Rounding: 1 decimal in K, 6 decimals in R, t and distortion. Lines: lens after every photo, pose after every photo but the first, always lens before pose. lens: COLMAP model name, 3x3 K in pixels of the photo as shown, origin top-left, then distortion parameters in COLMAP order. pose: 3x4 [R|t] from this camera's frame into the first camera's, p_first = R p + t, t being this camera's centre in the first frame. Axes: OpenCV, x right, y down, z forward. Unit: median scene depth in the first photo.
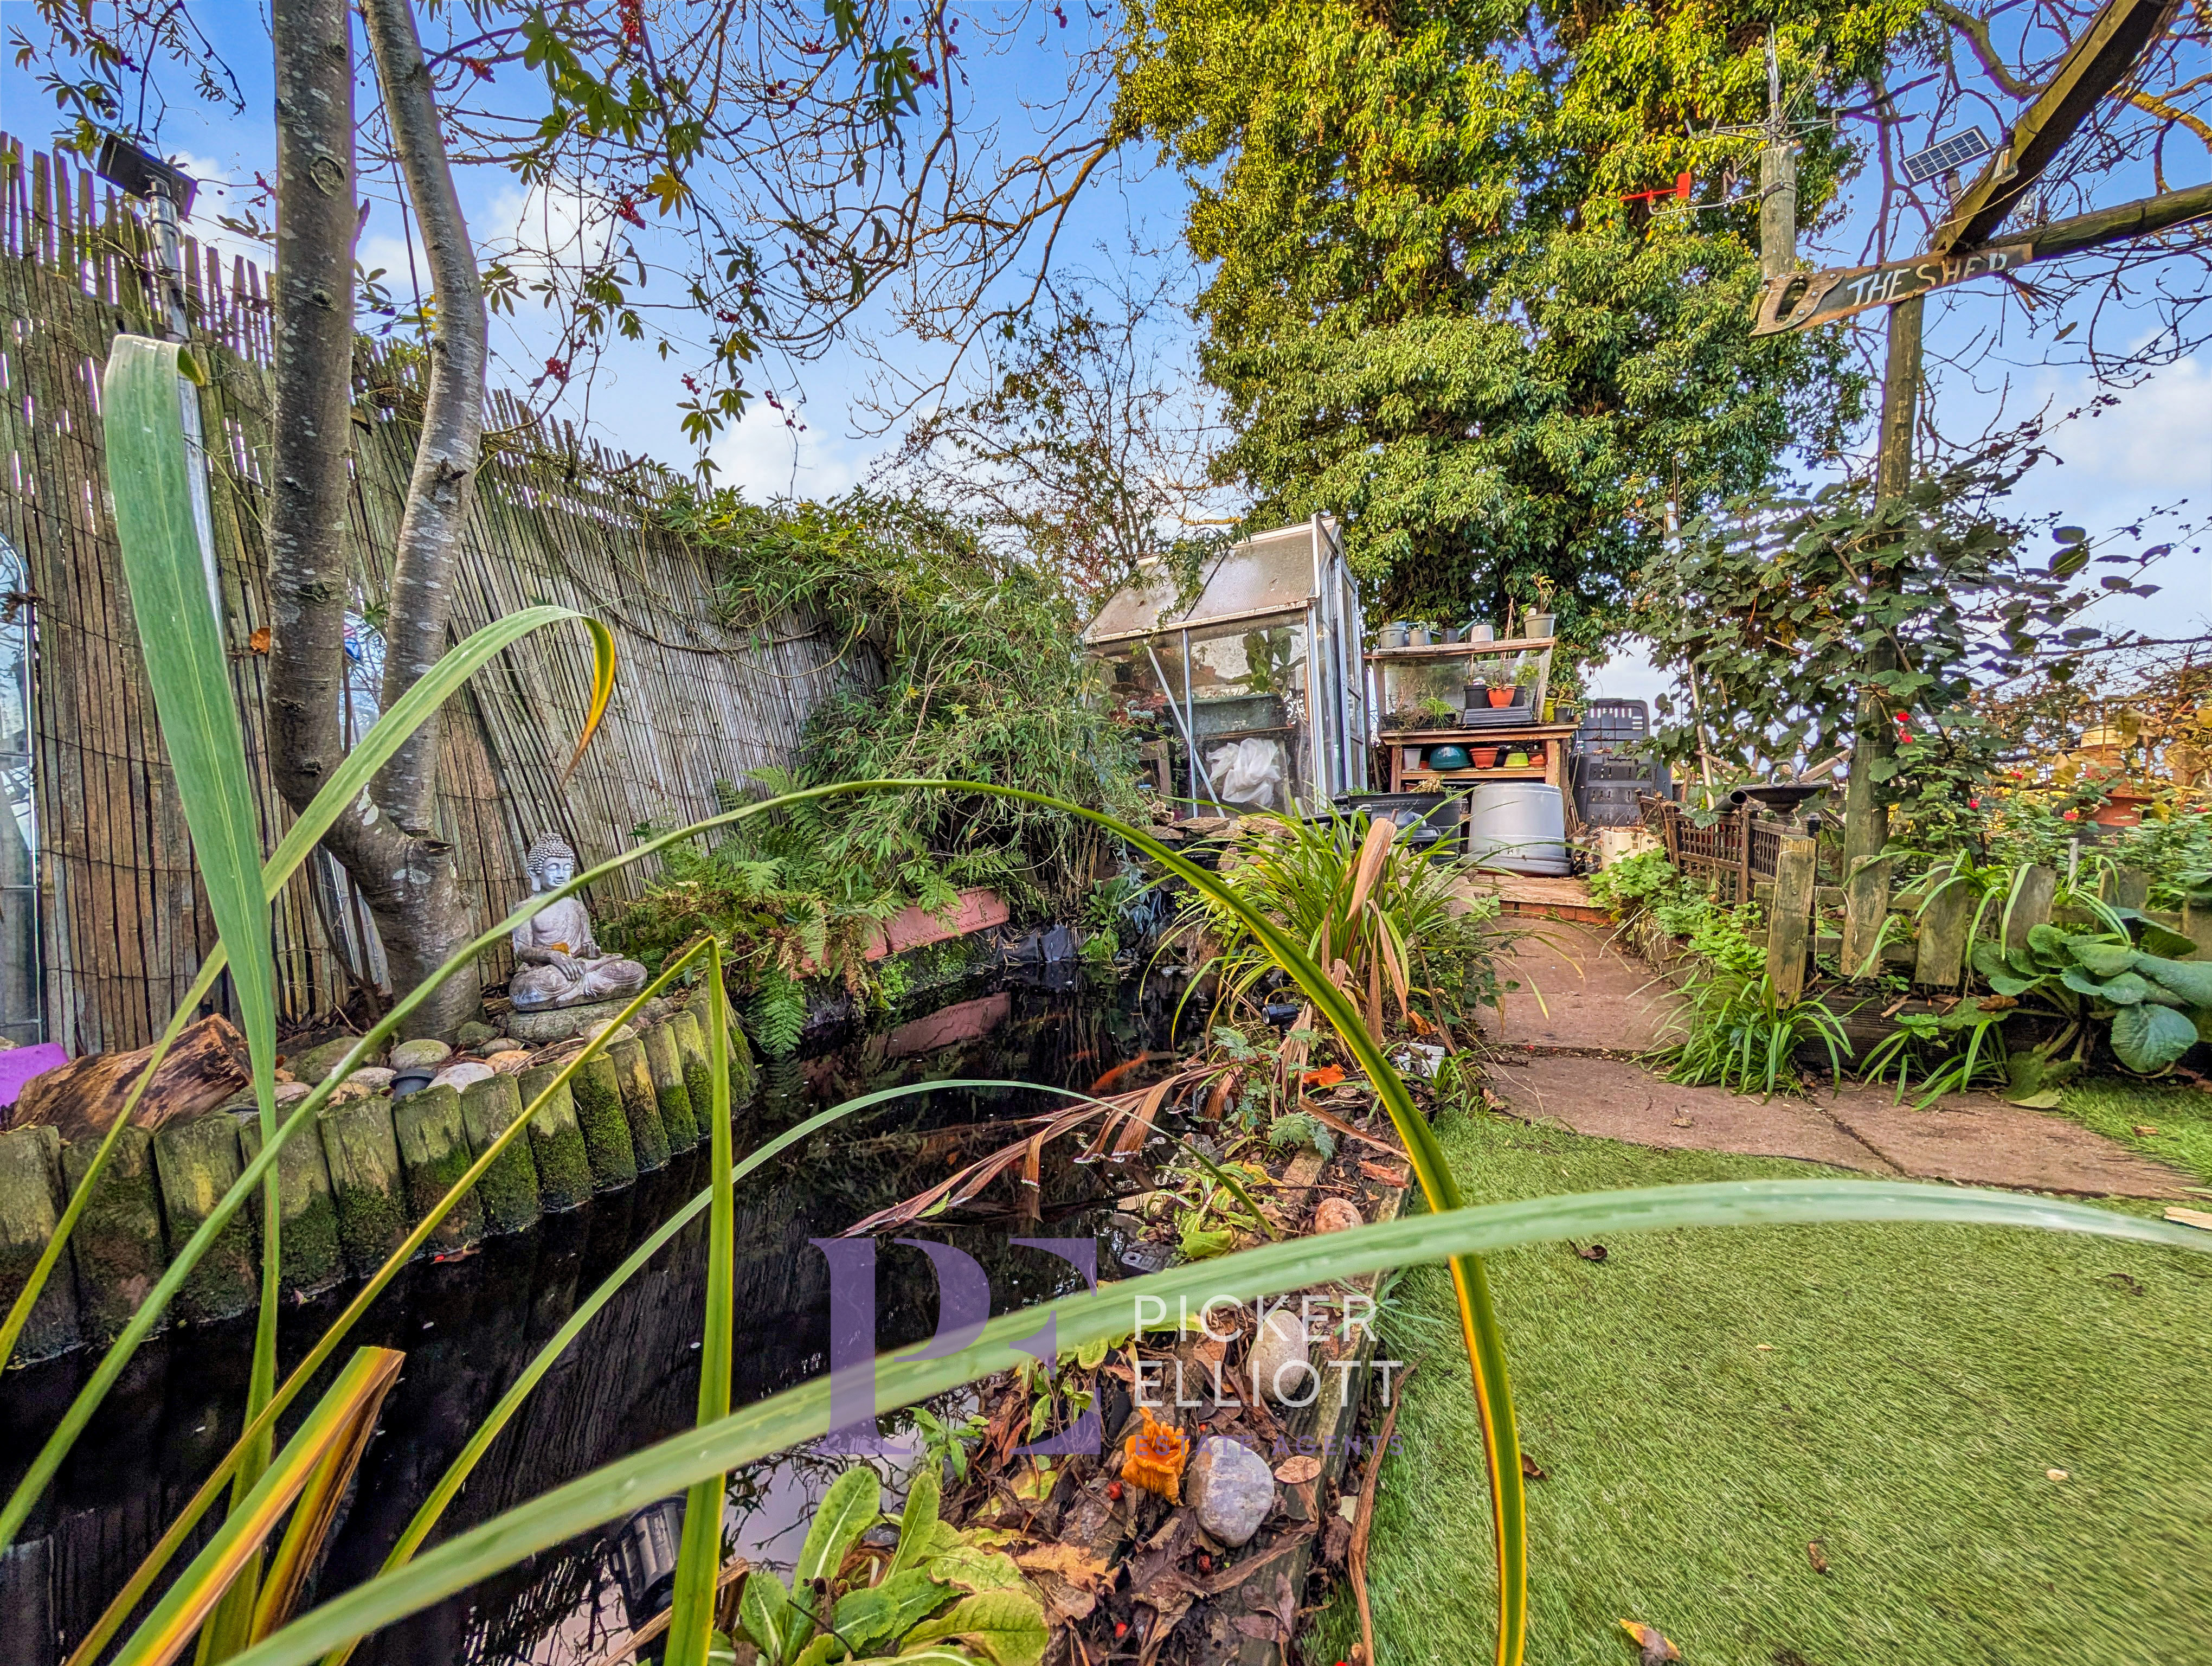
lens RADIAL K [[817.8, 0, 1132.0], [0, 817.8, 863.7], [0, 0, 1]] dist [0.000613, -0.000249]
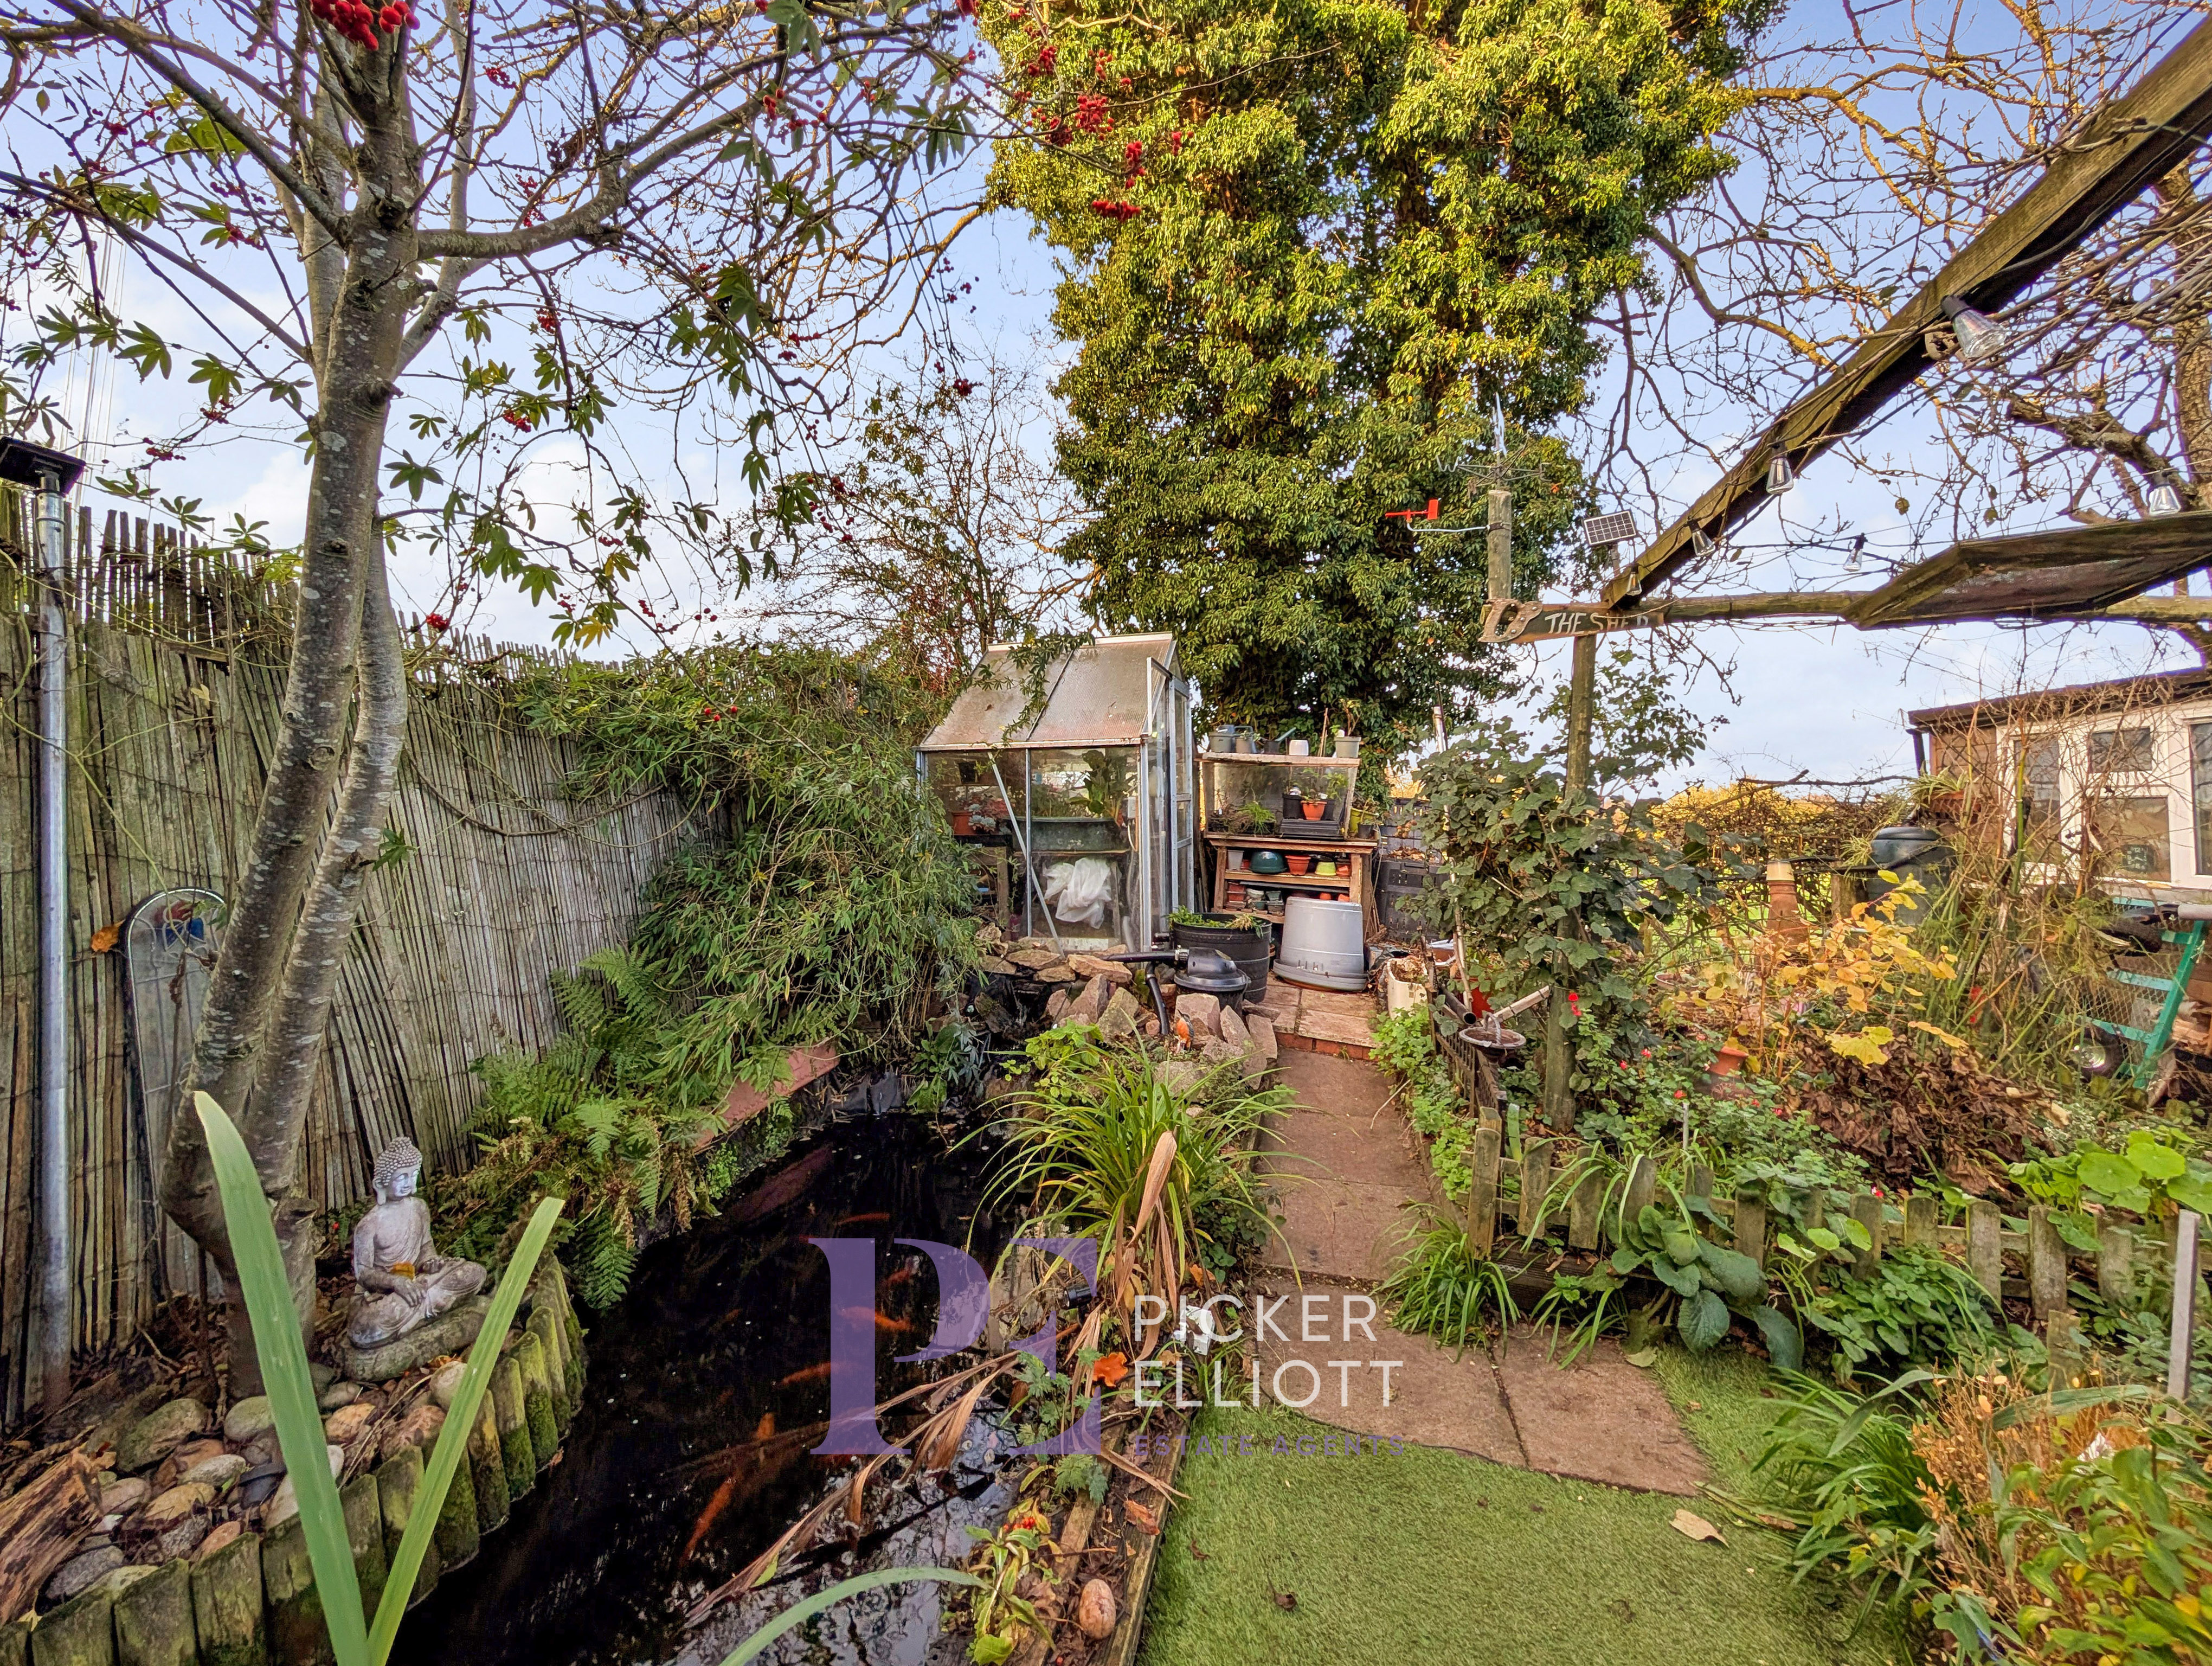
lens RADIAL K [[818.7, 0, 1101.8], [0, 818.7, 826.4], [0, 0, 1]] dist [0.000038, 0.000316]
pose [[0.986393, 0.052167, 0.155905, -0.001249], [-0.036999, 0.994433, -0.098658, -0.090233], [-0.160184, 0.091547, 0.982833, -0.053877]]
